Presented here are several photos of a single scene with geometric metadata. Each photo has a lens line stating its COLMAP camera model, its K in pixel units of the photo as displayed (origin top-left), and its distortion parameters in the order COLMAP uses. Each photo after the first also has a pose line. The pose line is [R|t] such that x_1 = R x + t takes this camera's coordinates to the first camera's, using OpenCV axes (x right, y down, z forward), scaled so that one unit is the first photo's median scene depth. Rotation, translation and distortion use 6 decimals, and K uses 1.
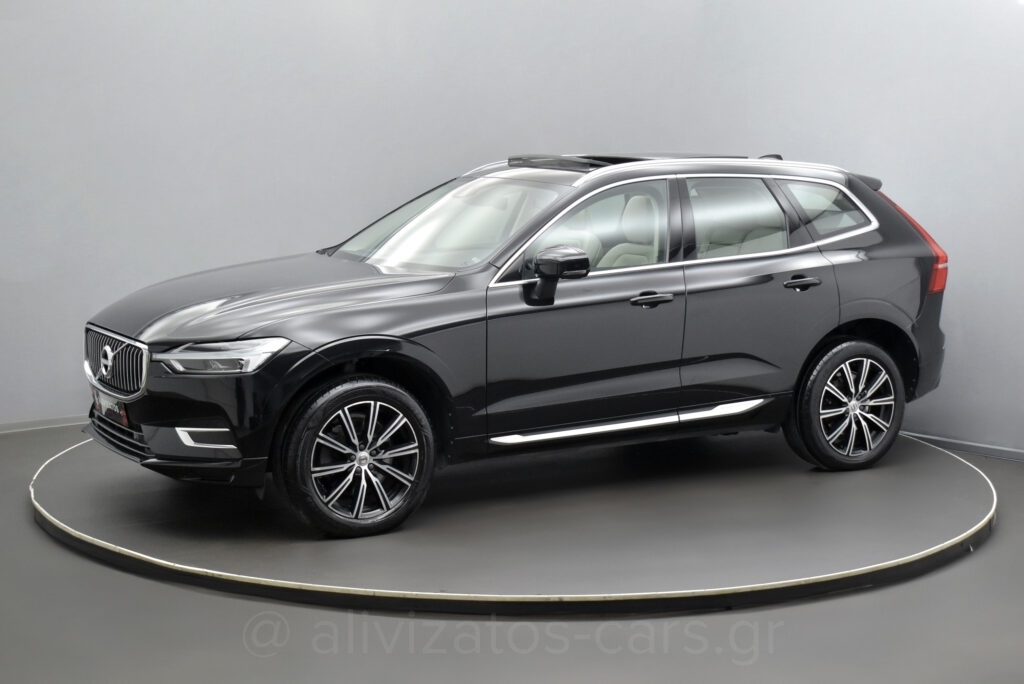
lens RADIAL K [[1650.5, 0, 512.0], [0, 1650.5, 342.0], [0, 0, 1]] dist [-0.022288, -0.067649]
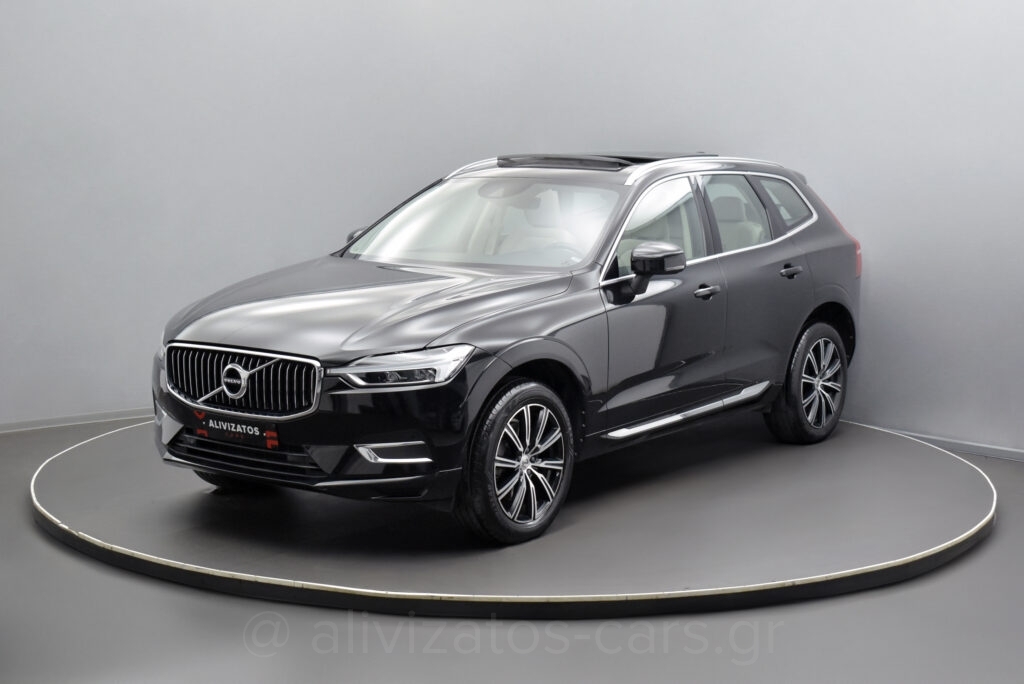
lens RADIAL K [[1650.5, 0, 512.0], [0, 1650.5, 342.0], [0, 0, 1]] dist [-0.022288, -0.067649]
pose [[0.922384, -0.050866, 0.382910, -0.448785], [0.049366, 0.998686, 0.013750, -0.014811], [-0.383107, 0.006220, 0.923683, 0.079725]]
